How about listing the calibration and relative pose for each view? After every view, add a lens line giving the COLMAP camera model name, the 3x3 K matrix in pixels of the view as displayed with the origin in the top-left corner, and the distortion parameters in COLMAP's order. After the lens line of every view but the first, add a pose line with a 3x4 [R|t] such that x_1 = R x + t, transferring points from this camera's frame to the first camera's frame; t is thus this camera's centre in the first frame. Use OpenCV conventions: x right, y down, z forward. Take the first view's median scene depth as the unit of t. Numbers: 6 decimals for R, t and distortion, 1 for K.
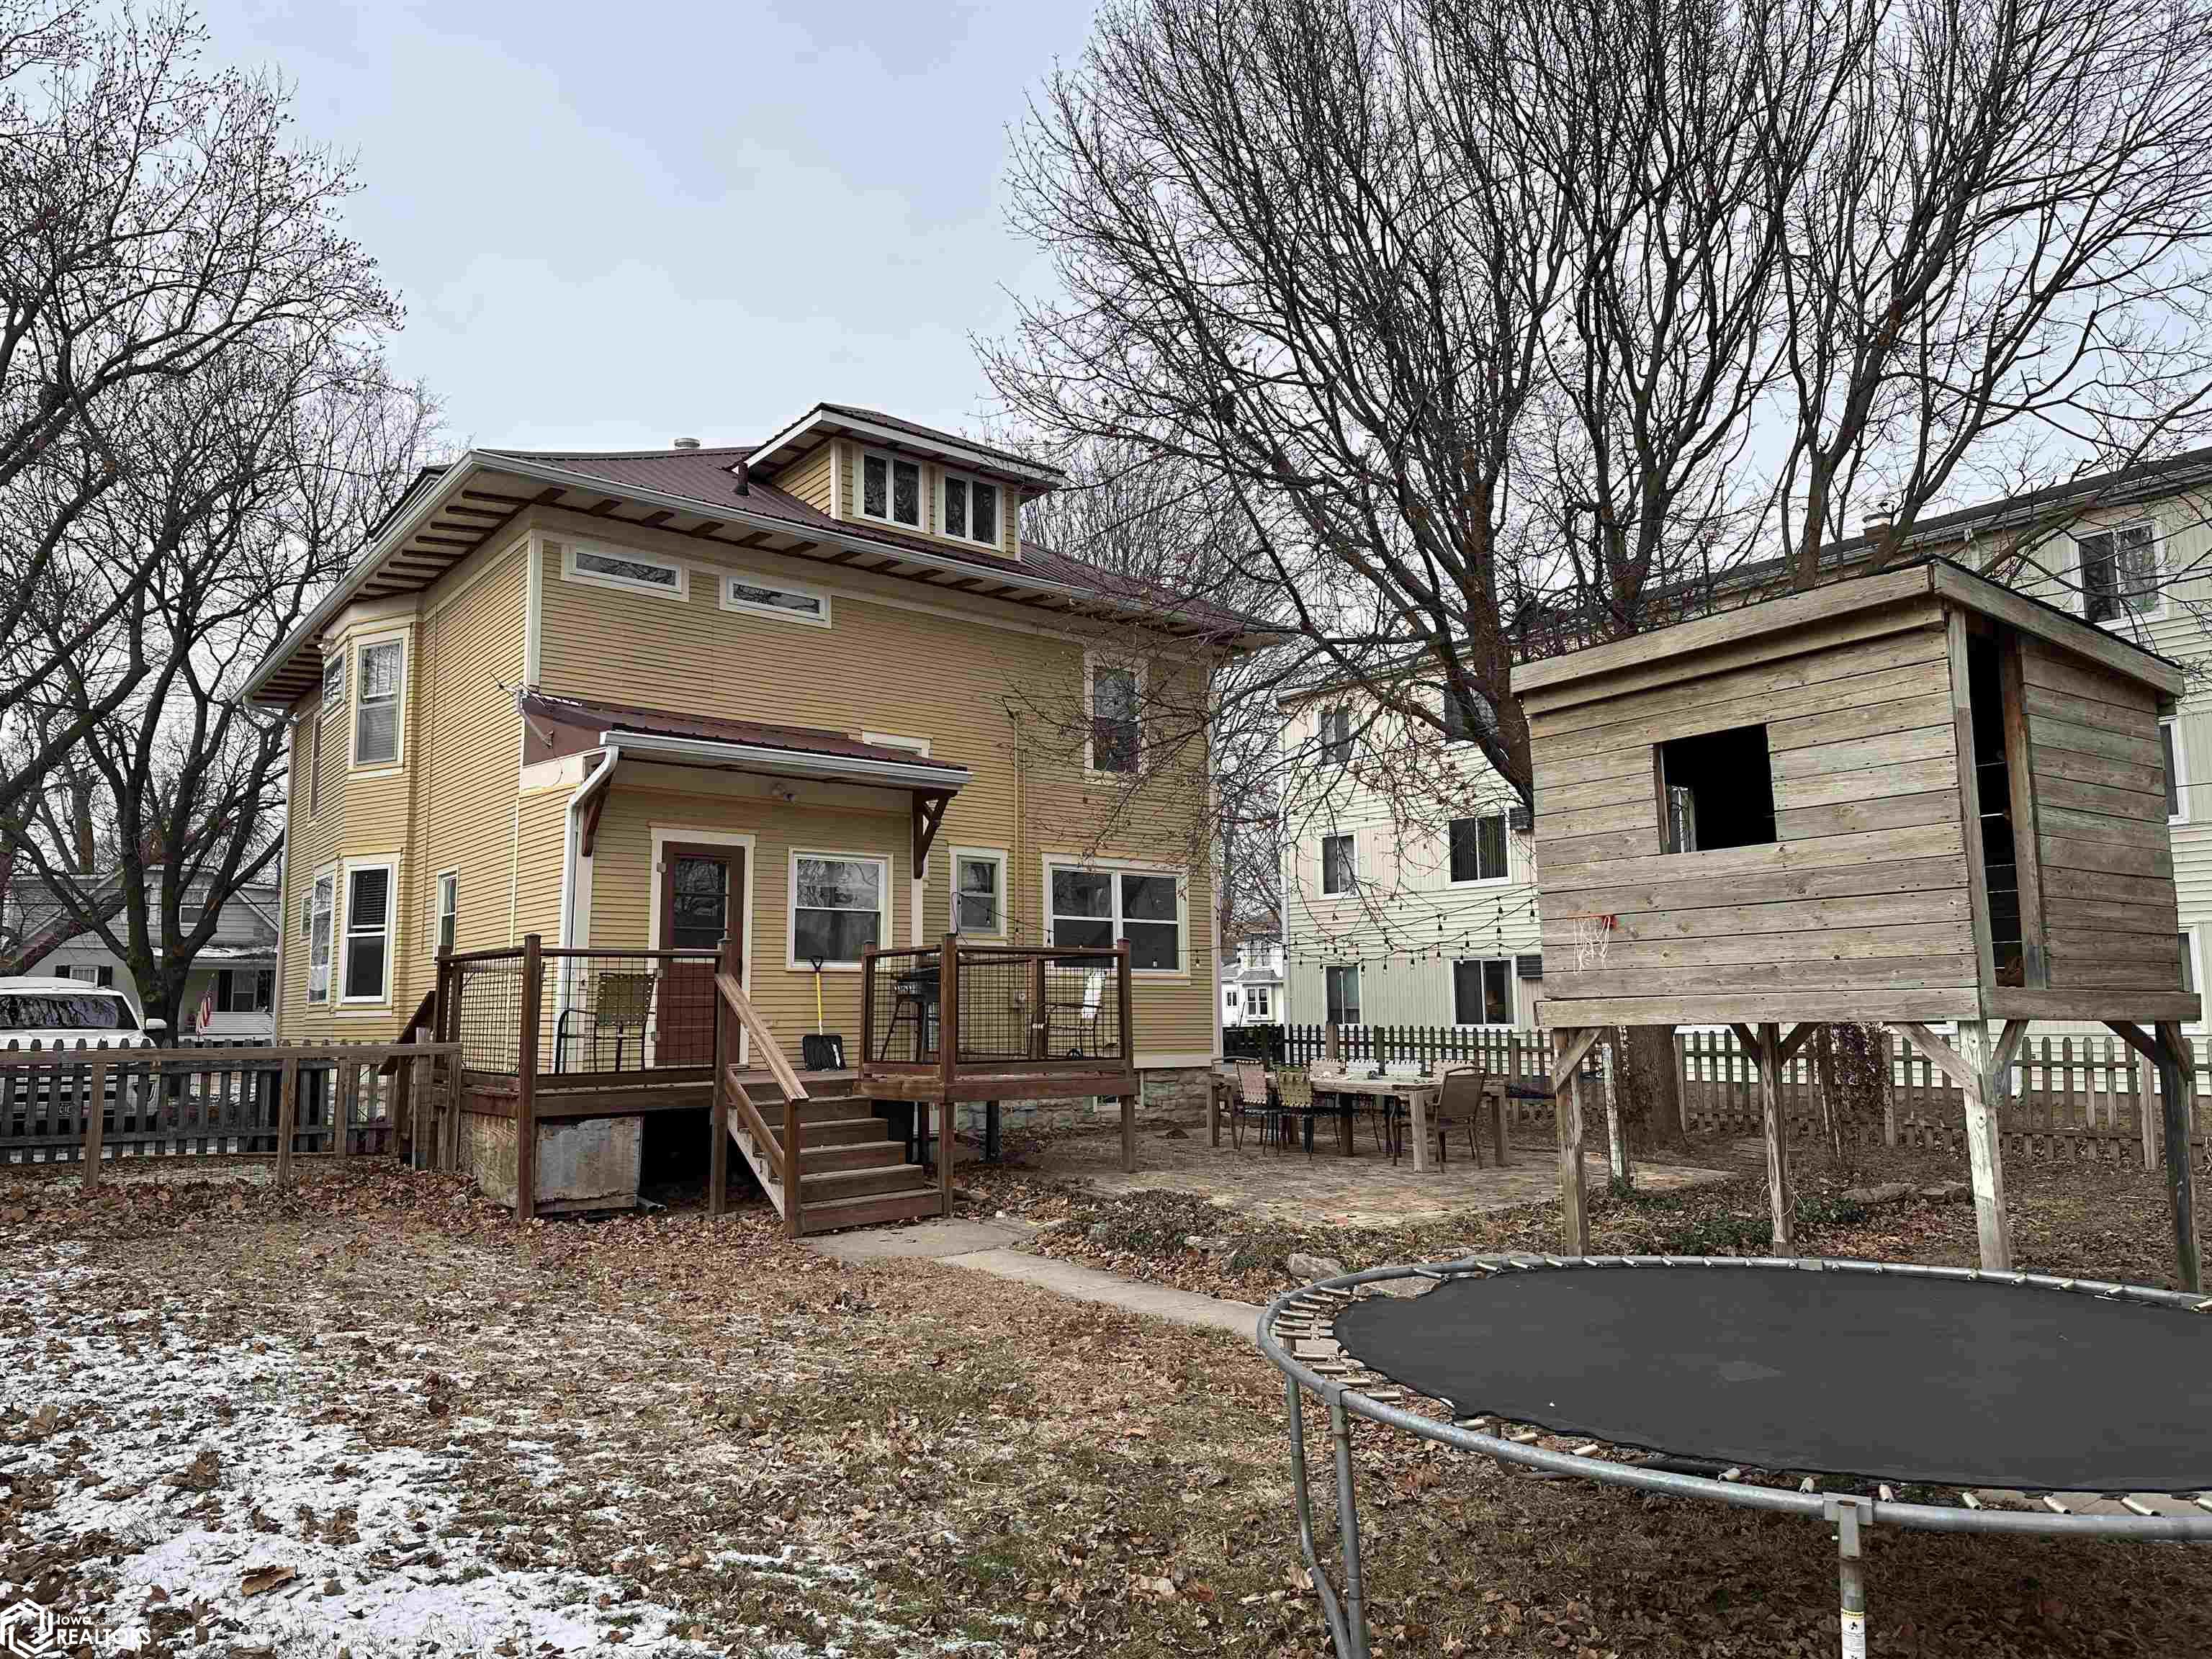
lens RADIAL K [[1507.8, 0, 1106.0], [0, 1507.8, 829.5], [0, 0, 1]] dist [0.068230, -0.071814]
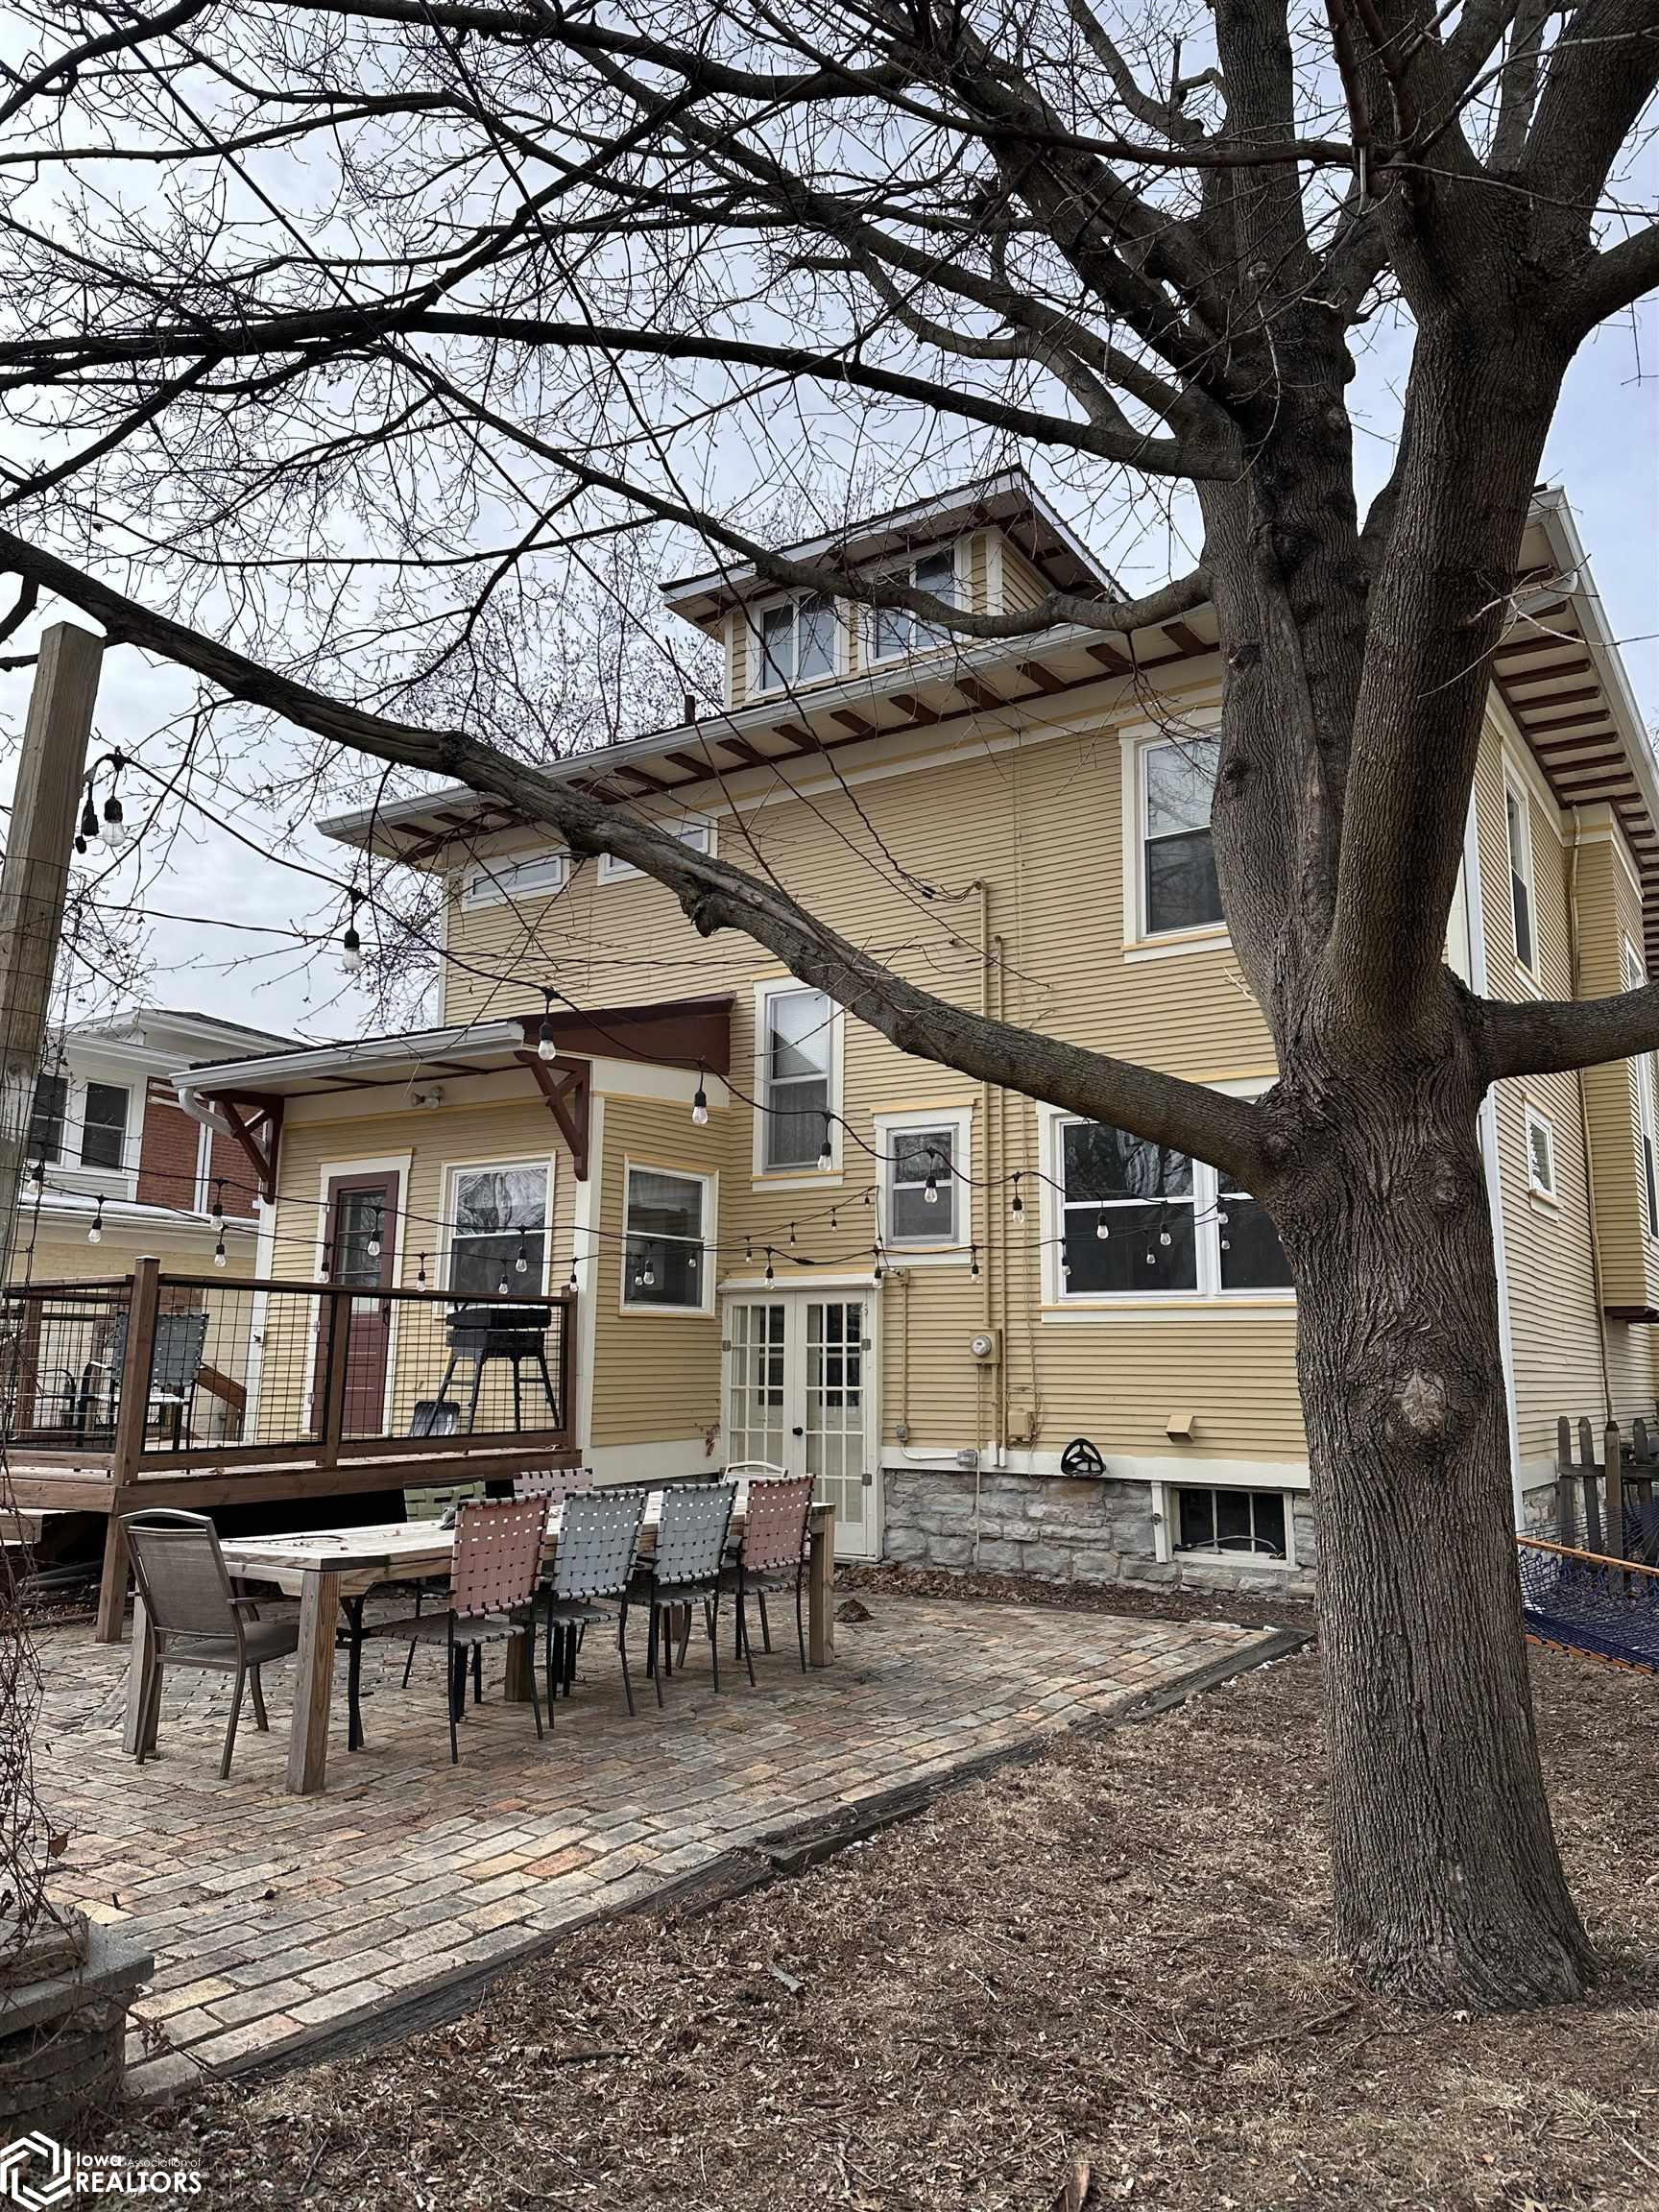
lens RADIAL K [[1507.8, 0, 829.5], [0, 1507.8, 1106.0], [0, 0, 1]] dist [0.068230, -0.071814]
pose [[0.301880, -0.160184, -0.939792, 0.560306], [0.105333, 0.985352, -0.134114, 0.100785], [0.947509, -0.058504, 0.314331, 0.836820]]
